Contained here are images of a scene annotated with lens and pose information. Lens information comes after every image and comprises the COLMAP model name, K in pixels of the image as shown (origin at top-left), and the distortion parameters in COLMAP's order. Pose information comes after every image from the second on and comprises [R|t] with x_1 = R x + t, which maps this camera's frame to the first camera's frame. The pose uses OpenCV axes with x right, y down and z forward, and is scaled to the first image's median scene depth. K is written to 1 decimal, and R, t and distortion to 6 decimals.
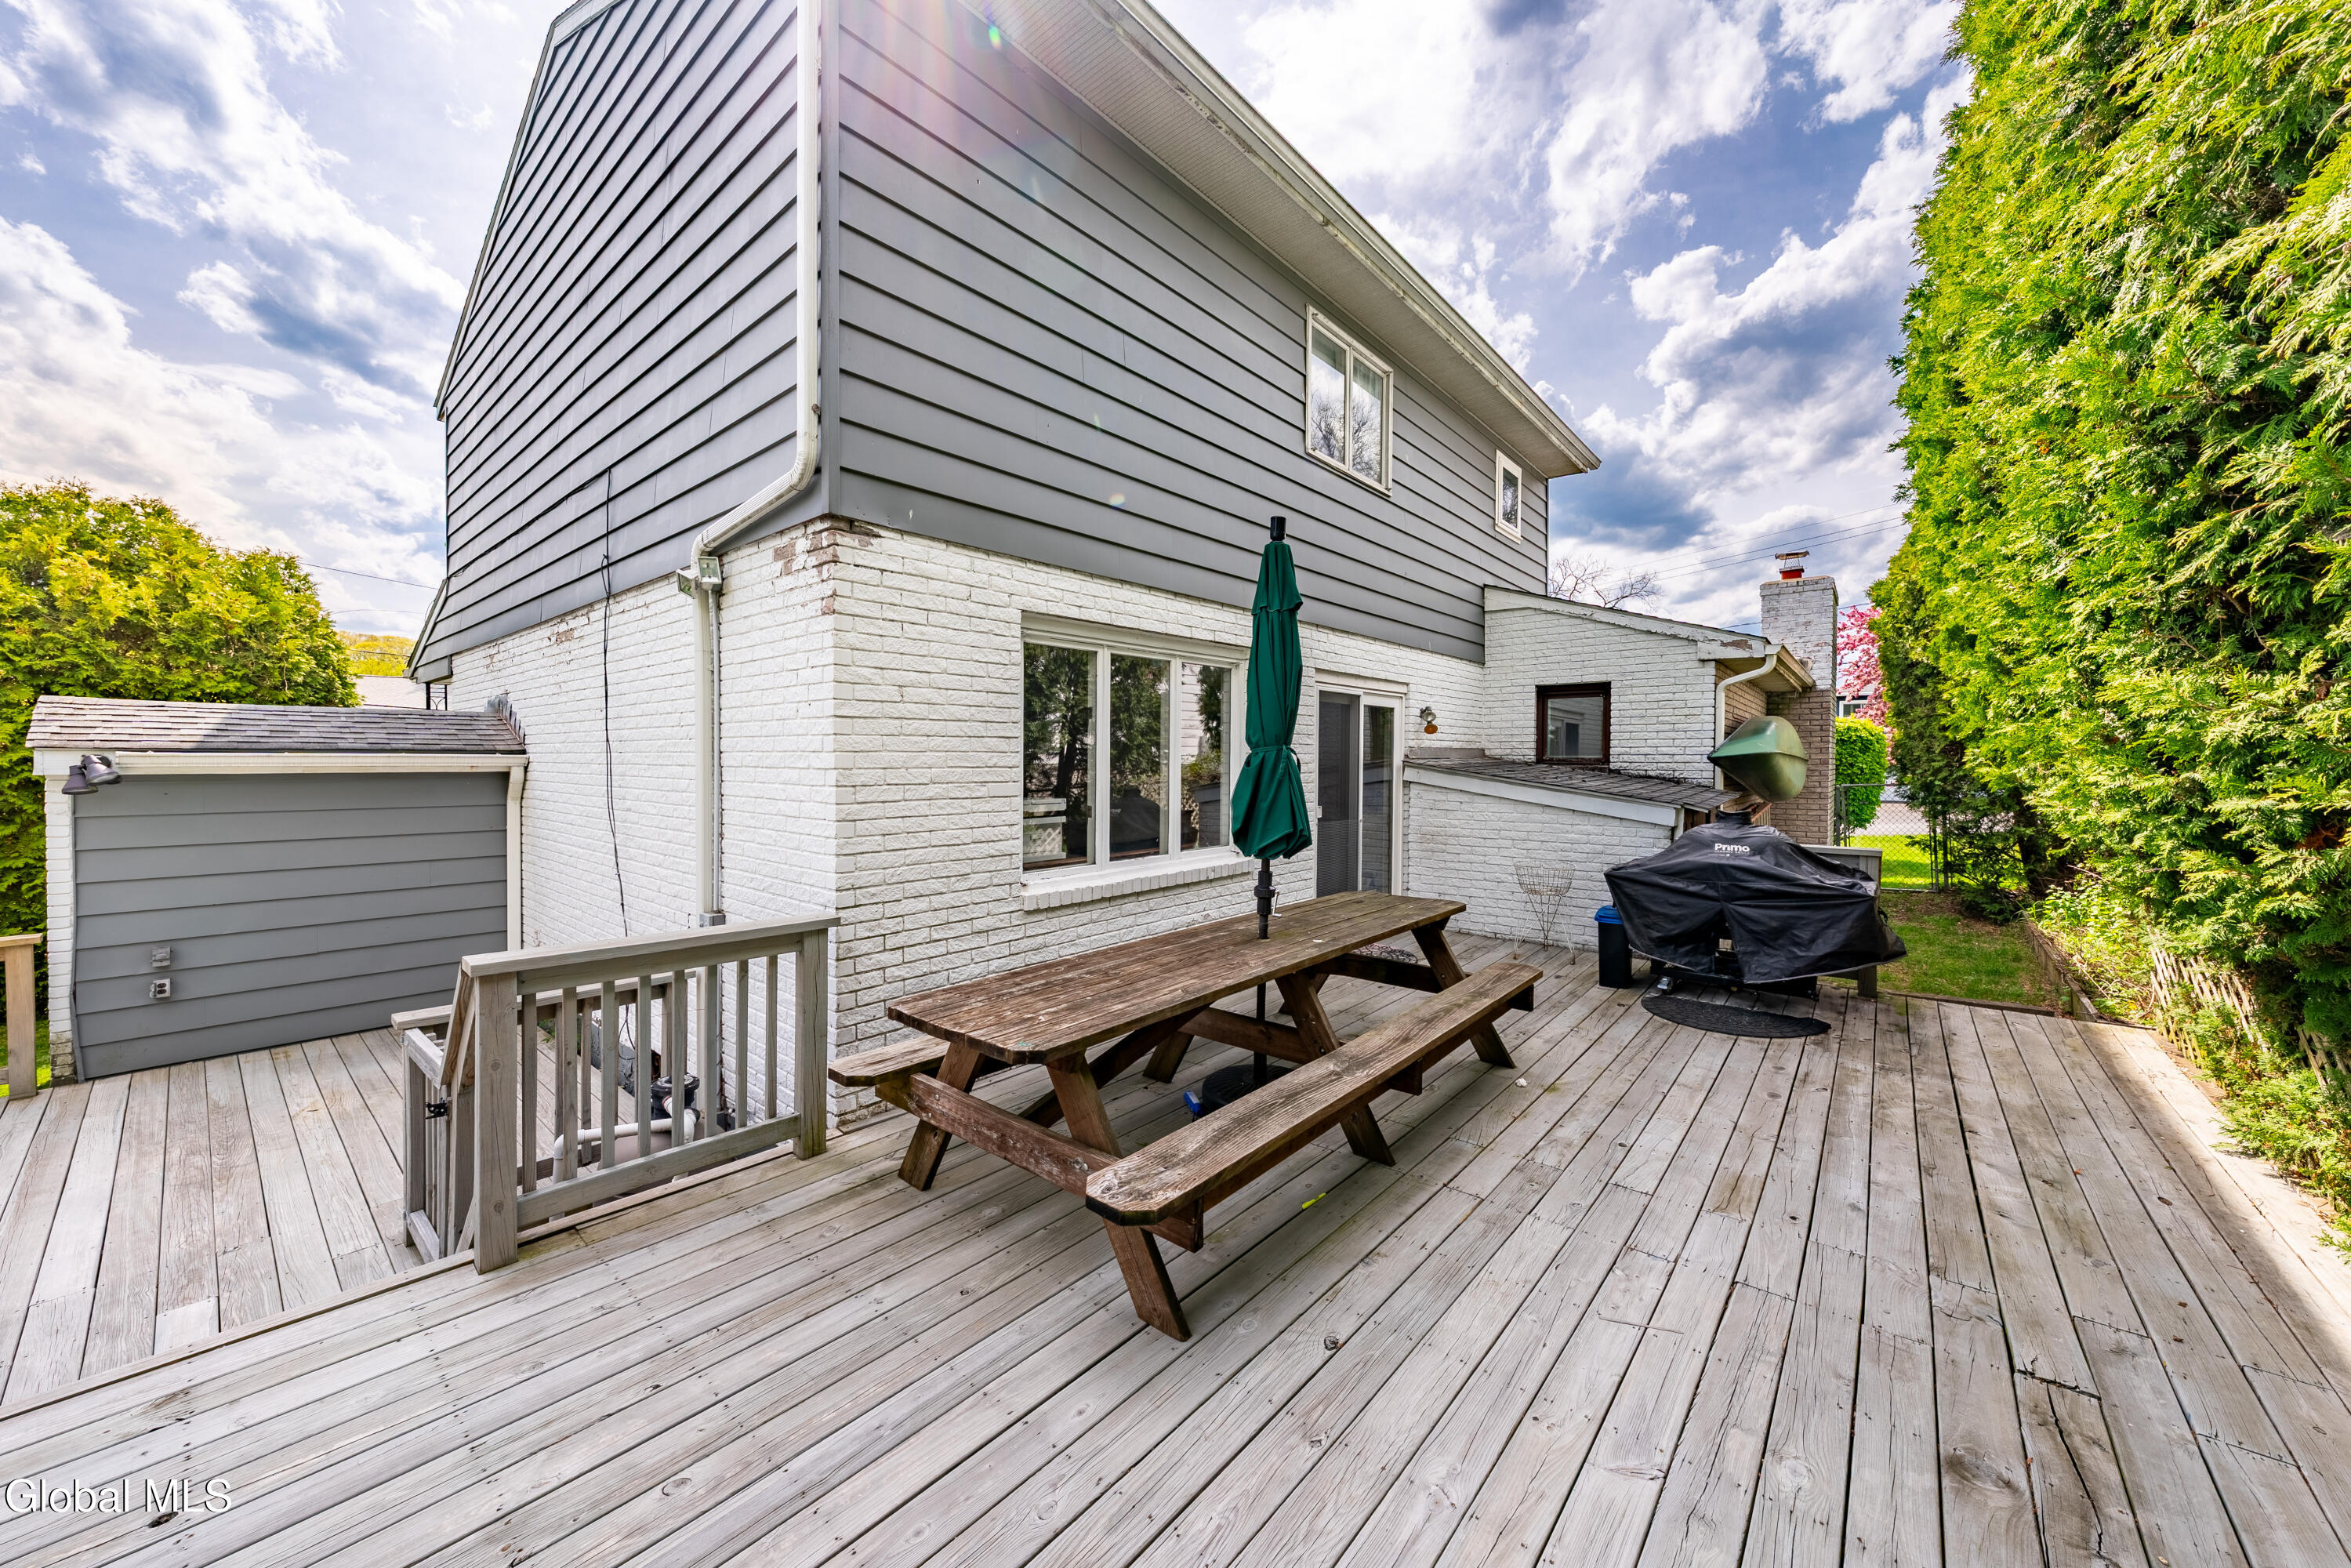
lens RADIAL K [[828.9, 0, 1189.4], [0, 828.9, 754.1], [0, 0, 1]] dist [-0.001379, -0.000002]
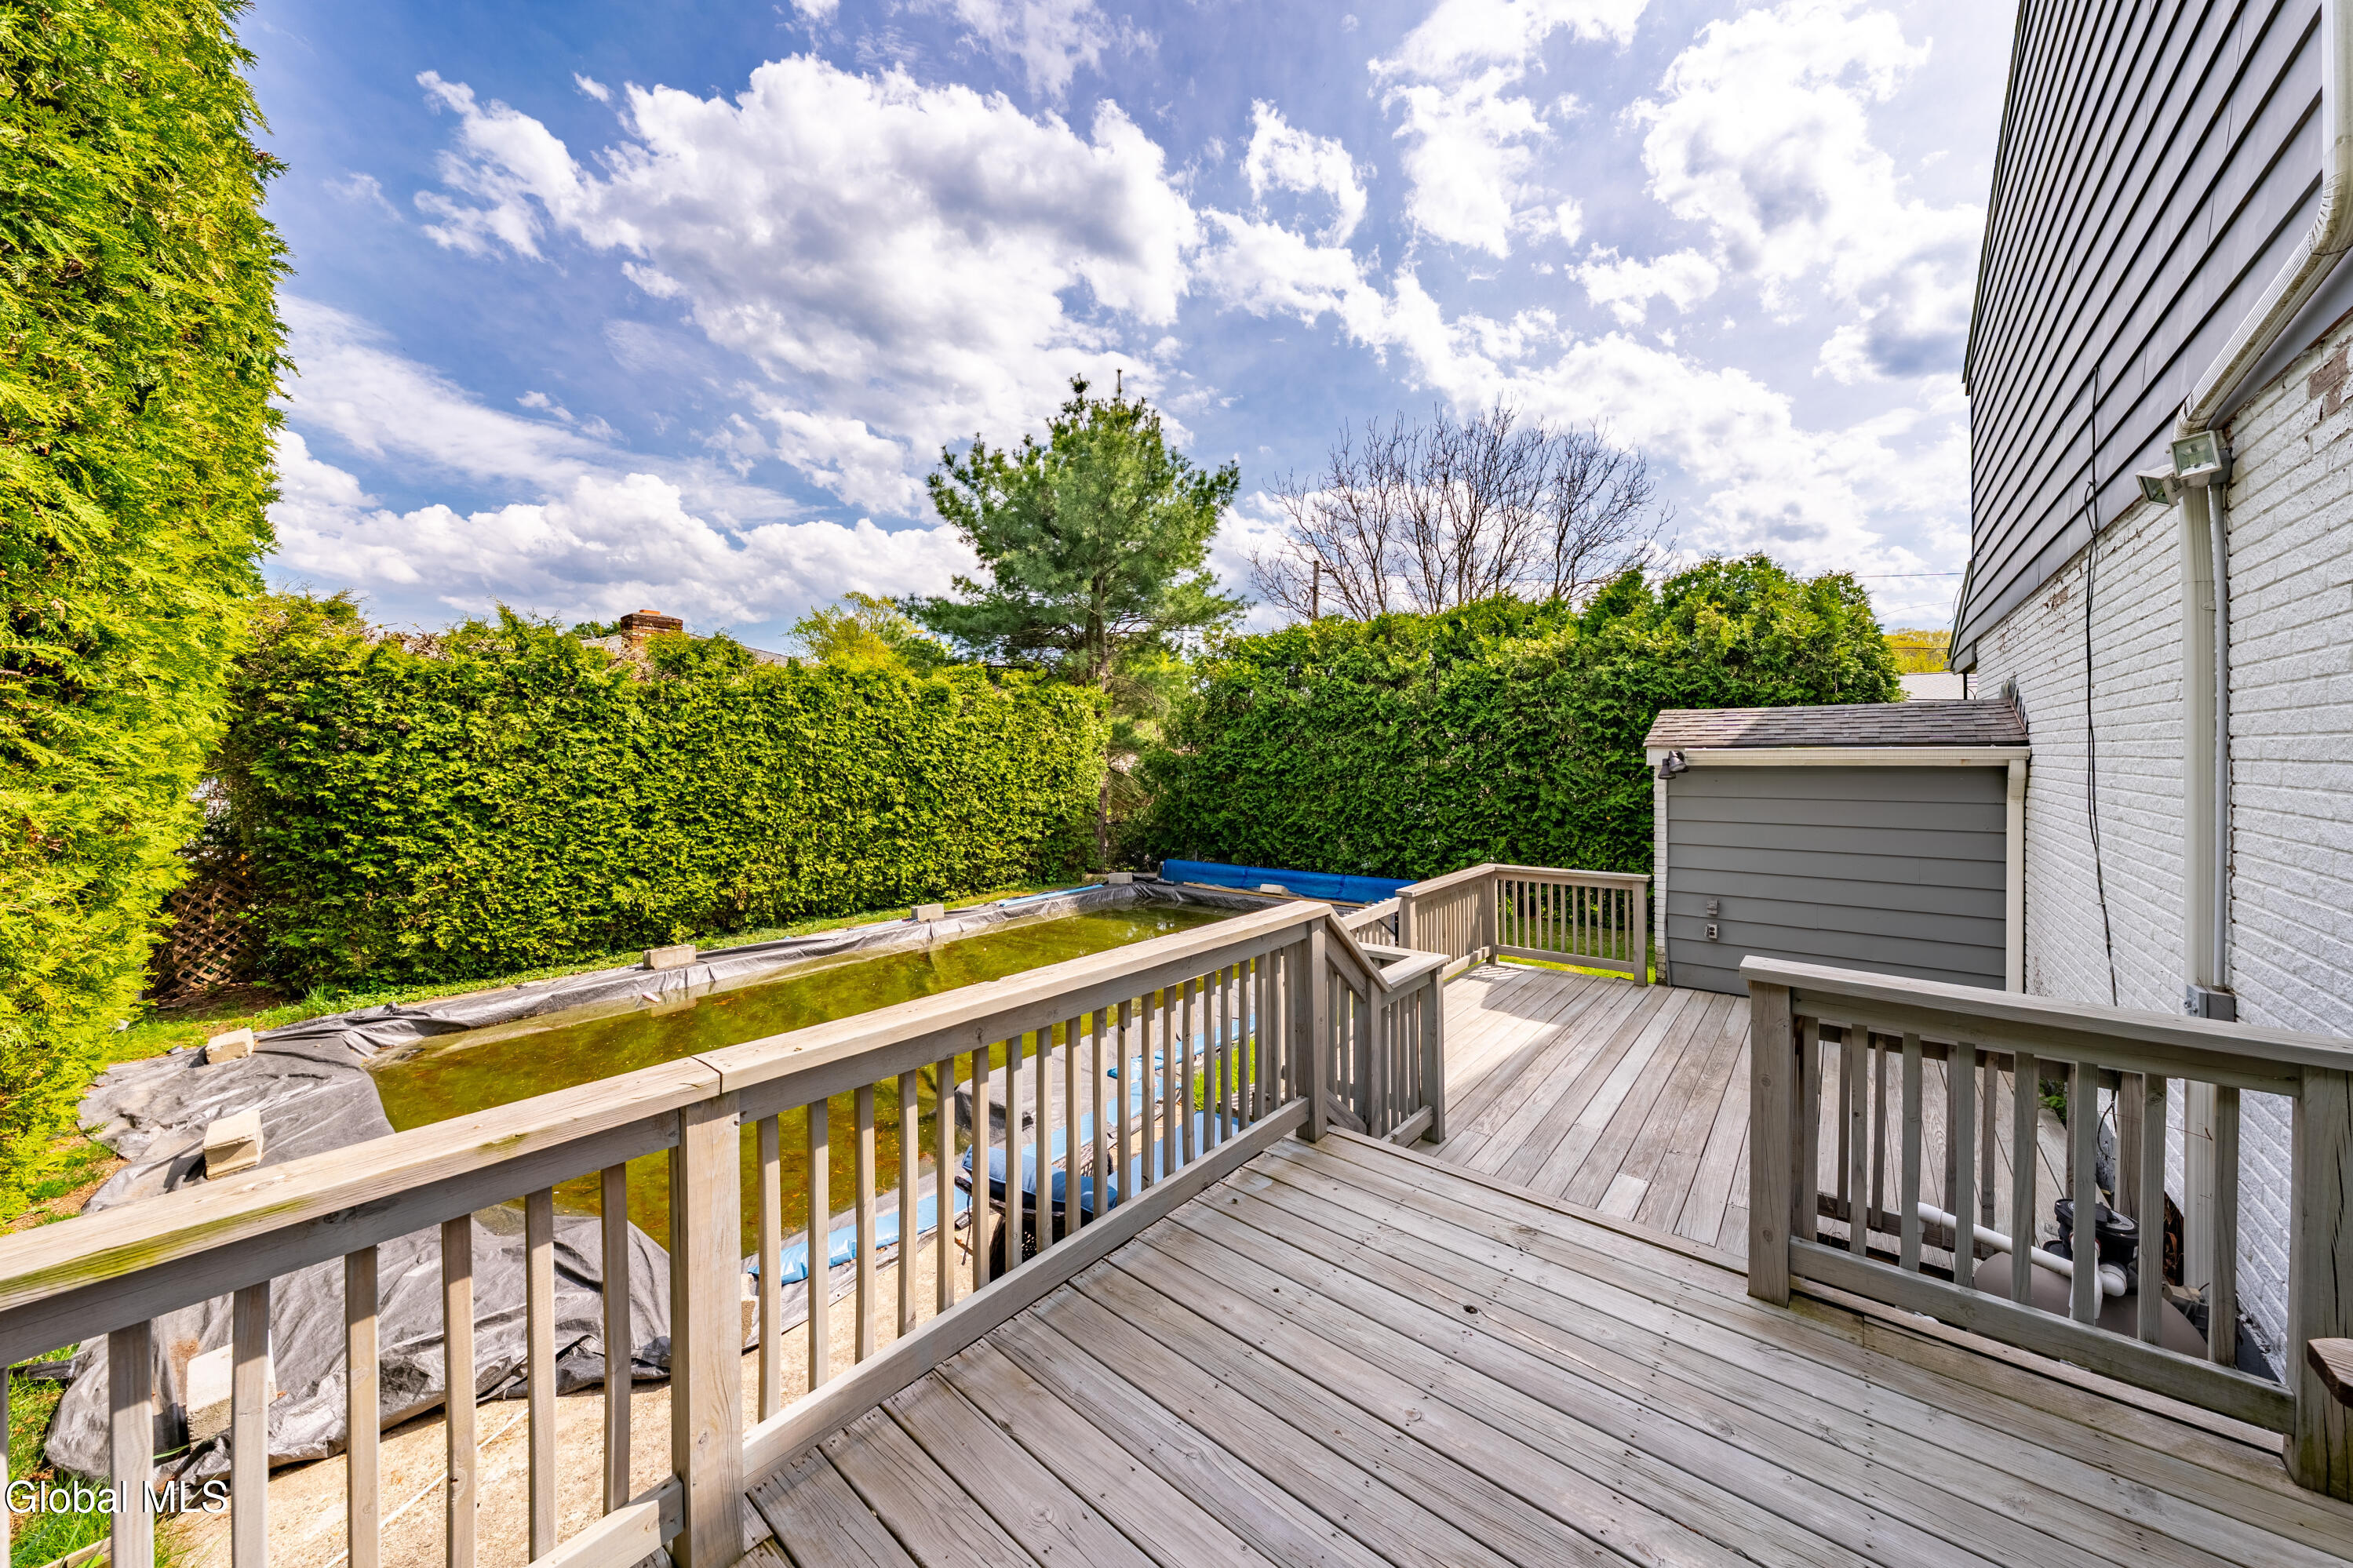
lens RADIAL K [[829.4, 0, 1190.4], [0, 829.4, 754.1], [0, 0, 1]] dist [-0.001379, -0.000002]
pose [[0.020173, -0.005903, -0.999779, 0.029828], [0.013034, 0.999899, -0.005640, 0.002594], [0.999712, -0.012918, 0.020248, 0.127667]]
